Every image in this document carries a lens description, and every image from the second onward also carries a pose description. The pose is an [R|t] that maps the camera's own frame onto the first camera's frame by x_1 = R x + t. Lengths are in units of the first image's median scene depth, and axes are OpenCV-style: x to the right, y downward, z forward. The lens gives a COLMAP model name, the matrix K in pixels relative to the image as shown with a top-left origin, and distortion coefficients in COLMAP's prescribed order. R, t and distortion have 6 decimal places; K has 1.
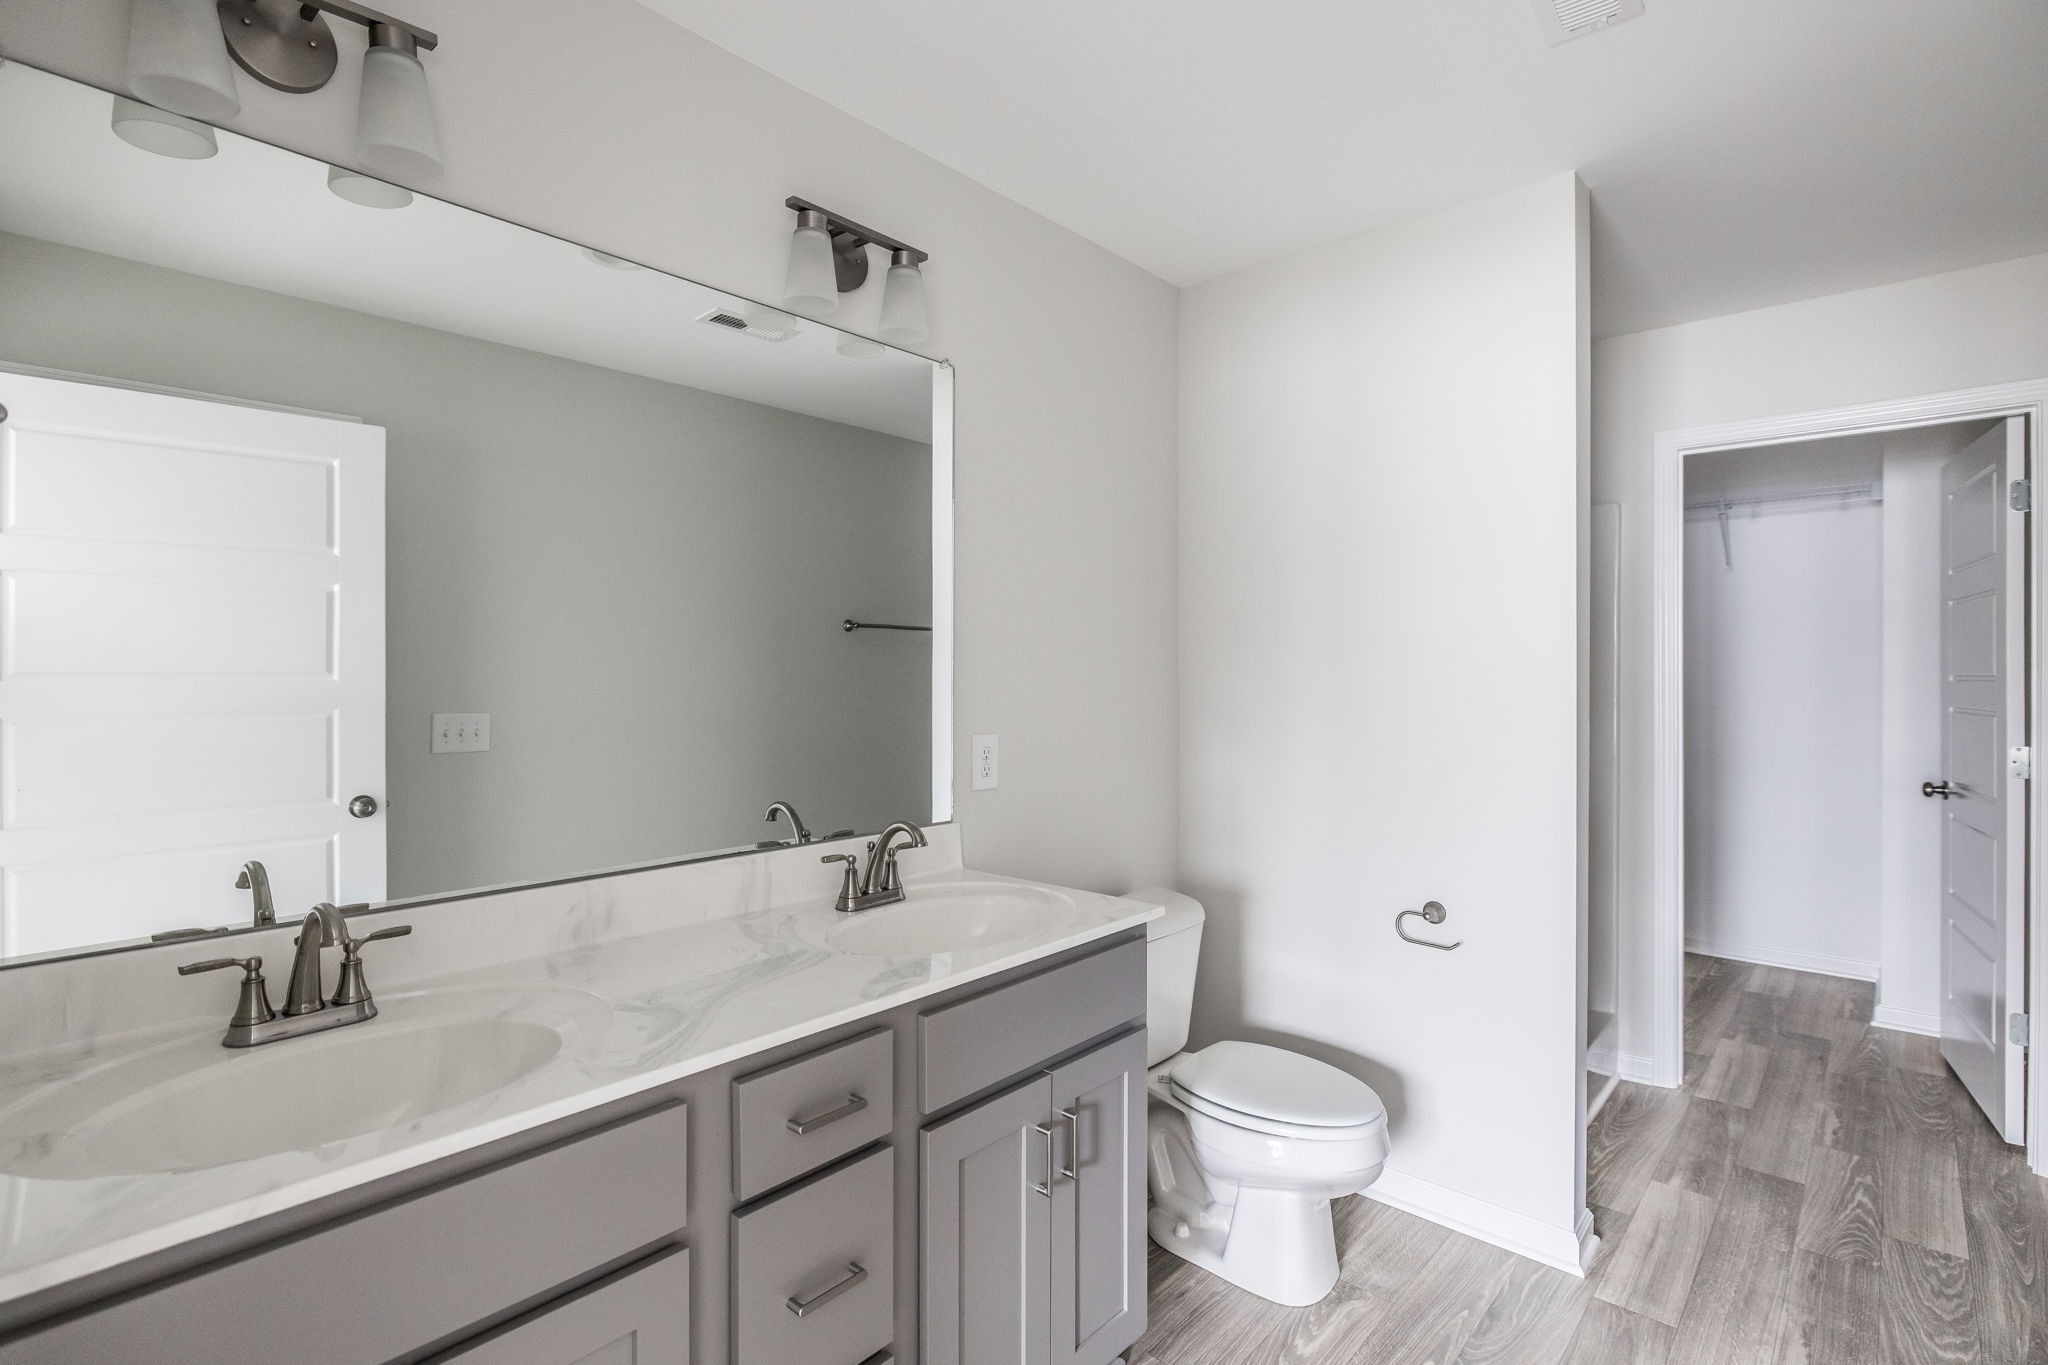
lens RADIAL K [[878.4, 0, 1021.5], [0, 878.4, 694.6], [0, 0, 1]] dist [0.002530, 0.000065]
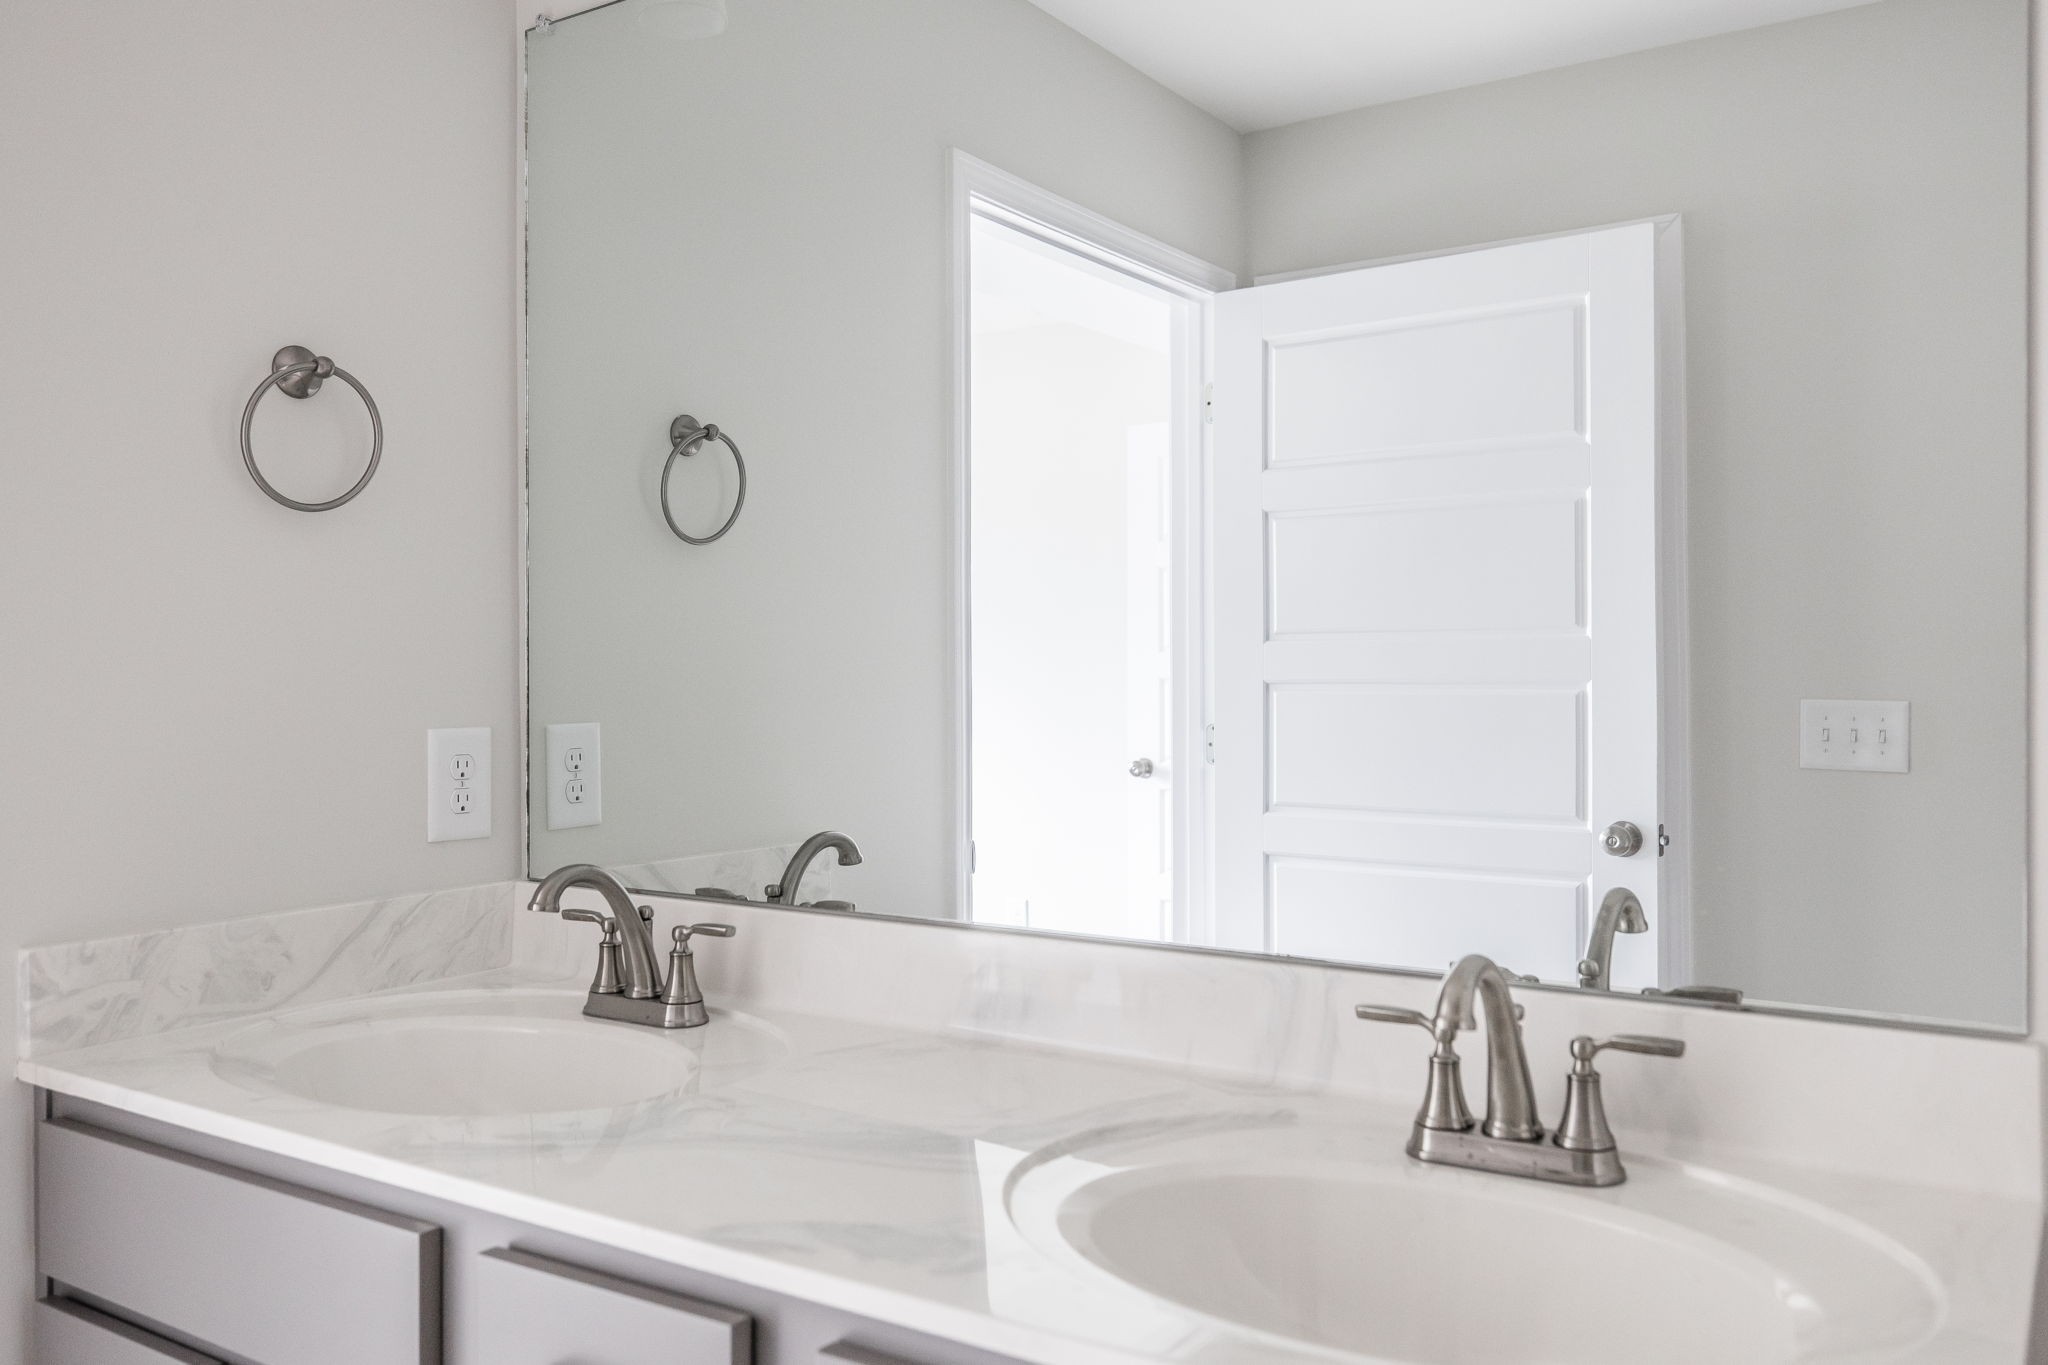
lens RADIAL K [[1600.9, 0, 1023.6], [0, 1600.9, 620.2], [0, 0, 1]] dist [0.011861, 0.002610]
pose [[0.195326, -0.022890, -0.980471, 0.286329], [-0.013614, 0.999568, -0.026048, 0.007236], [0.980644, 0.018436, 0.194930, 0.371666]]
